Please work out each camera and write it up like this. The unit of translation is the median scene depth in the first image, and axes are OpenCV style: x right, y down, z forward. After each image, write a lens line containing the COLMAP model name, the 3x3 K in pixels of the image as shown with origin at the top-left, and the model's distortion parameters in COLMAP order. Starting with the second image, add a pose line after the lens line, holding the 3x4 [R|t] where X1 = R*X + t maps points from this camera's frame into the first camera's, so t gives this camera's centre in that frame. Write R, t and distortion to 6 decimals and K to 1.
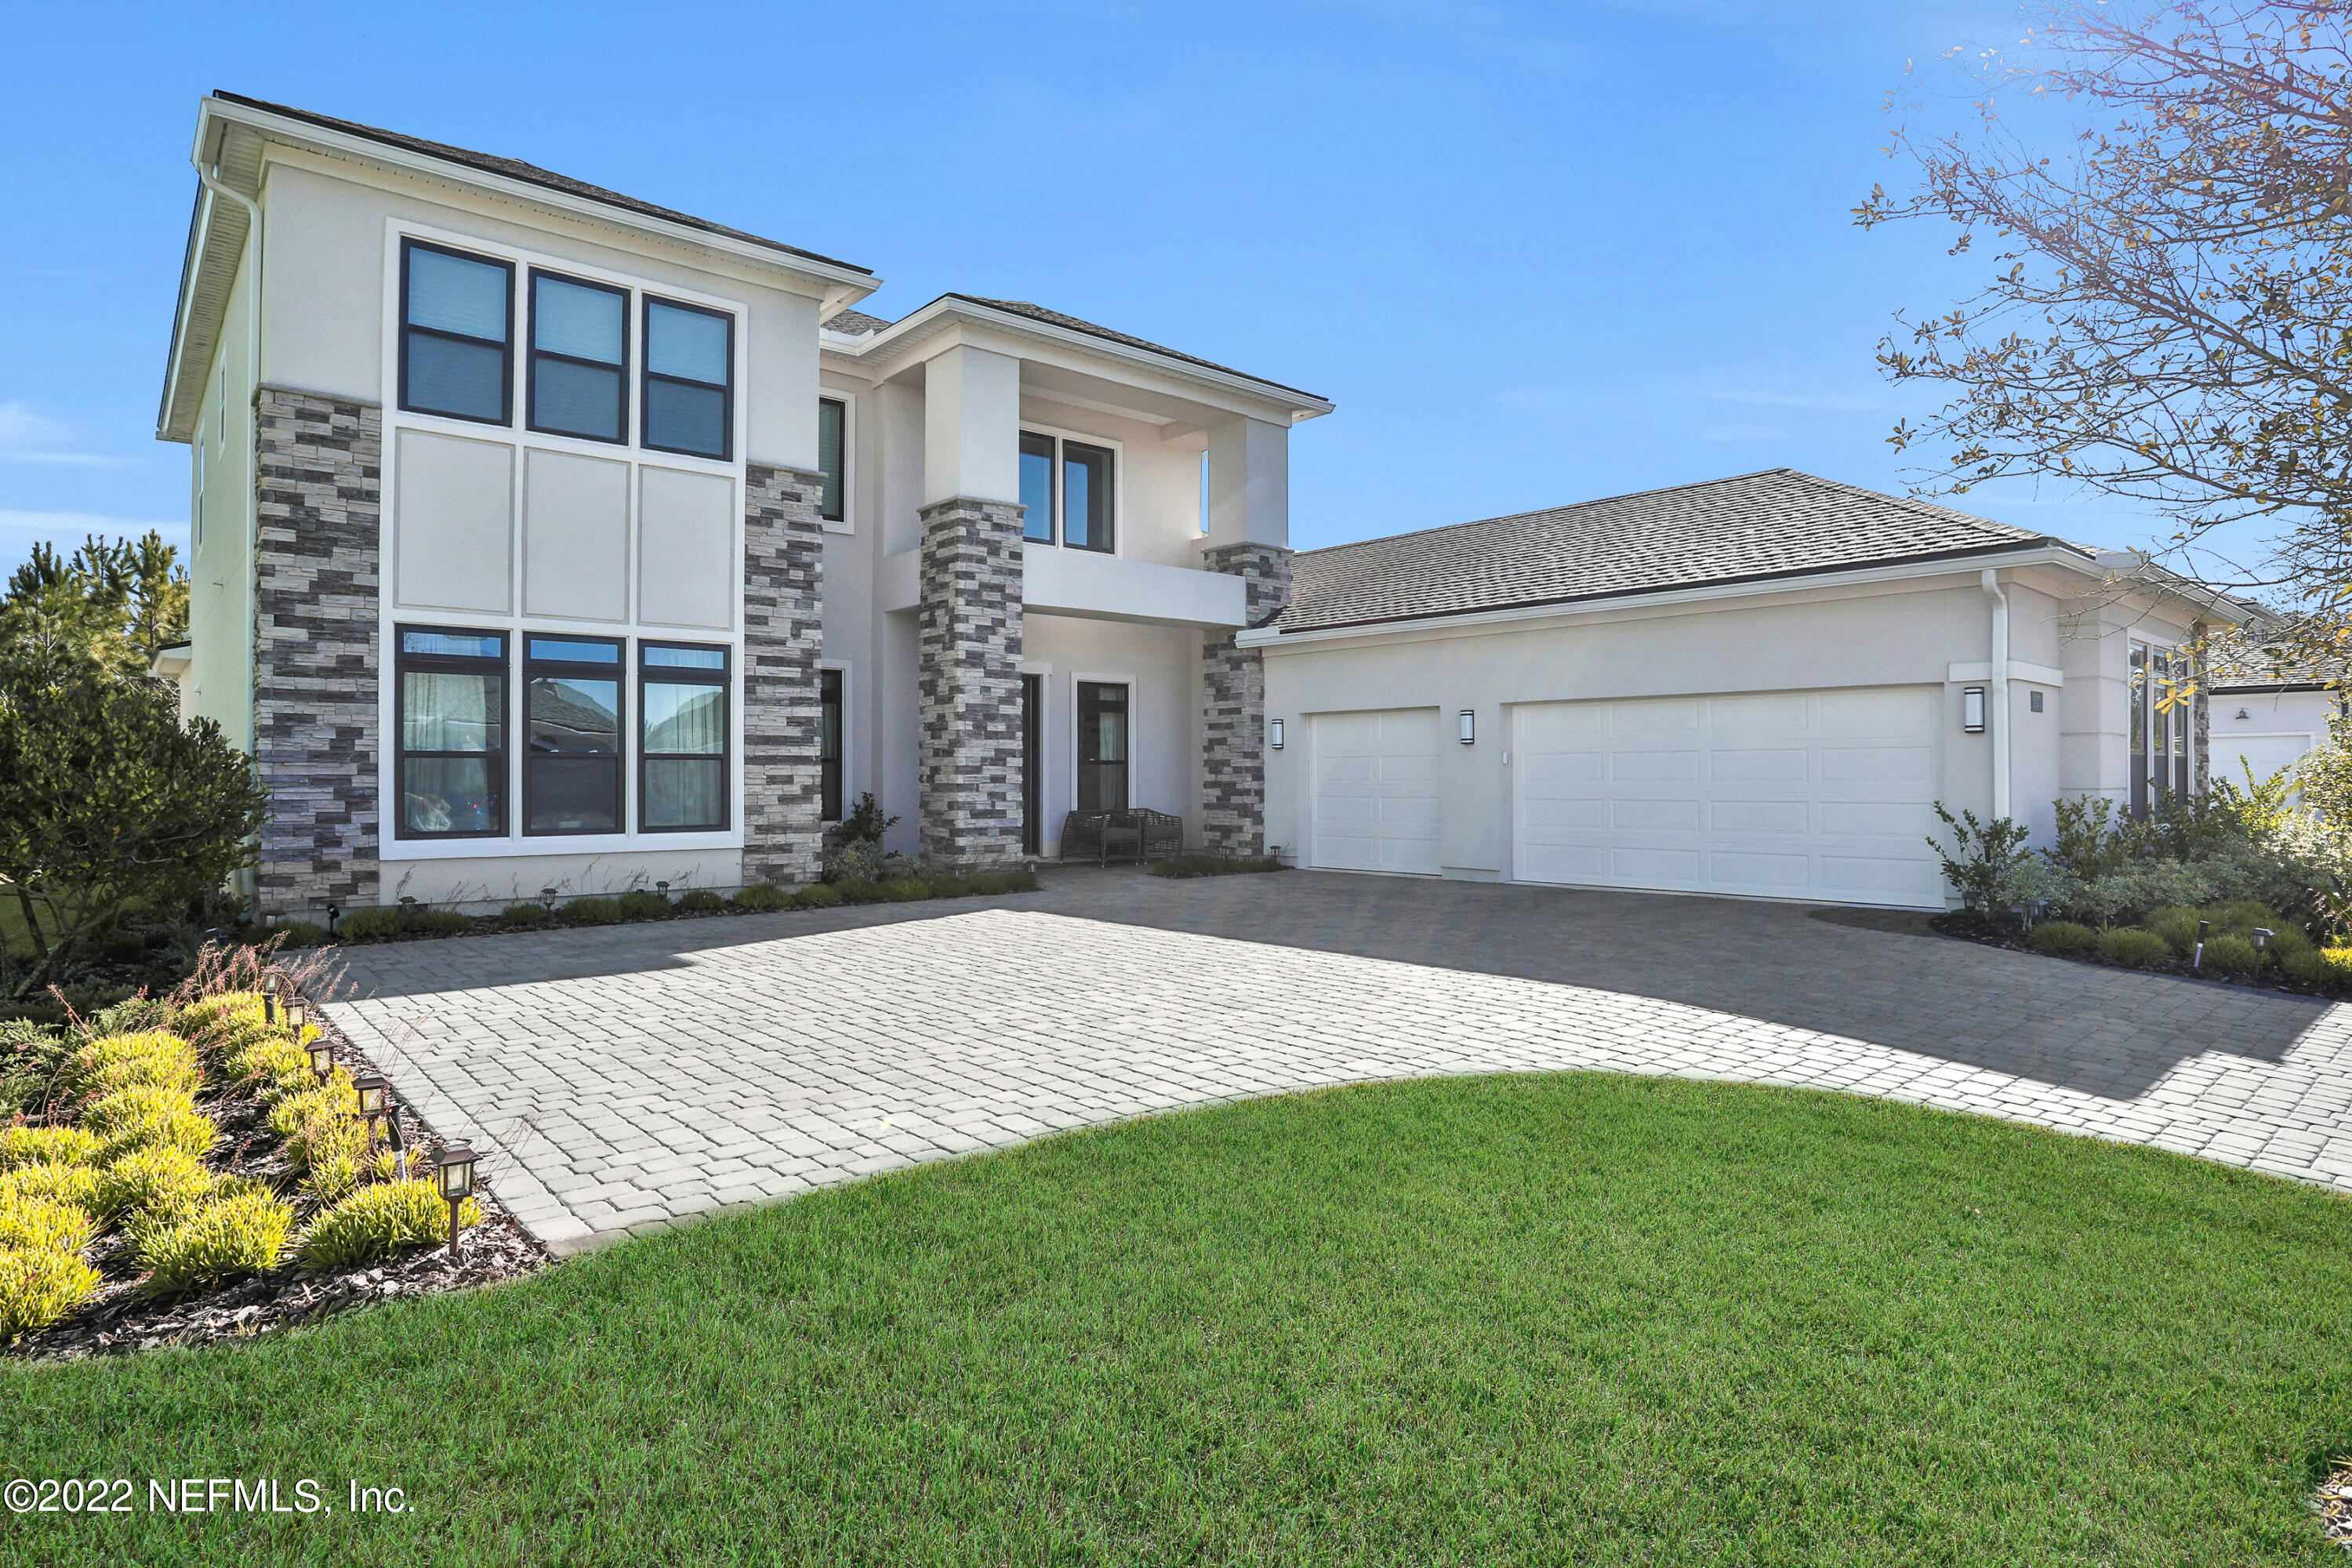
lens RADIAL K [[1282.8, 0, 1176.9], [0, 1282.8, 781.9], [0, 0, 1]] dist [-0.050943, 0.017446]
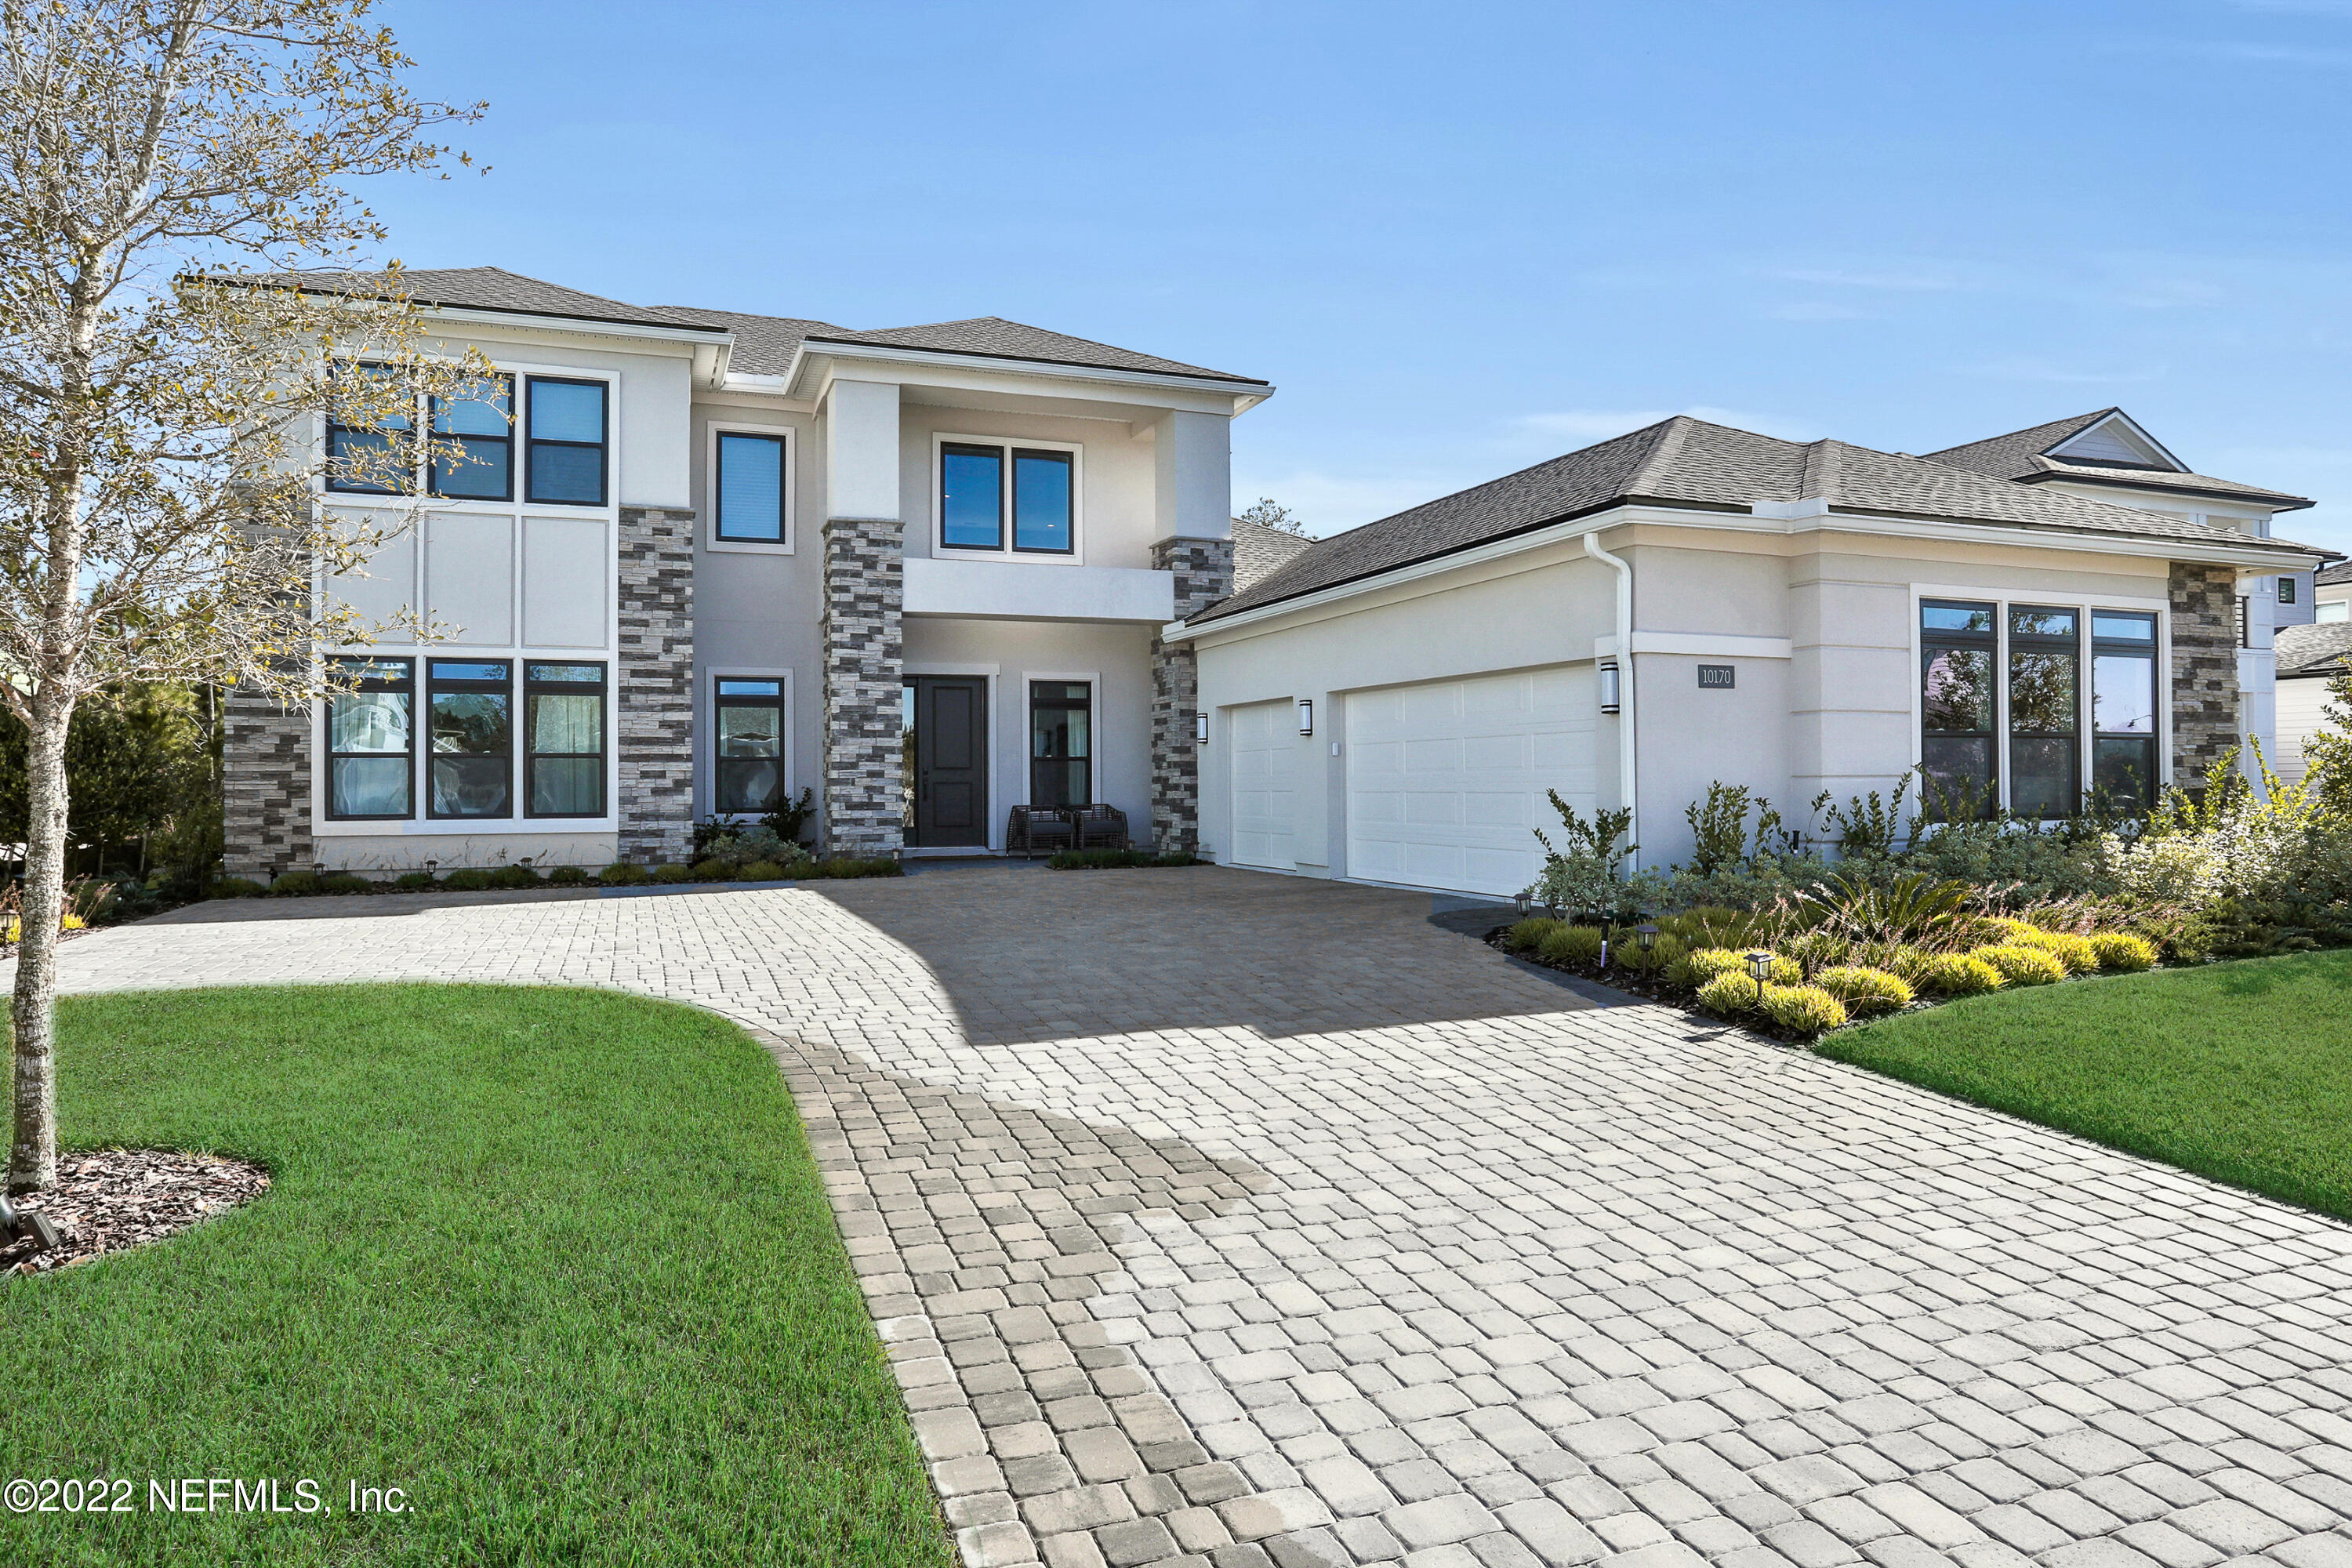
lens RADIAL K [[1440.8, 0, 1175.4], [0, 1440.8, 781.1], [0, 0, 1]] dist [-0.025931, 0.000045]
pose [[0.936837, -0.003761, -0.349746, 0.539685], [0.002230, 0.999986, -0.004781, 0.010426], [0.349759, 0.003699, 0.936832, -0.058328]]
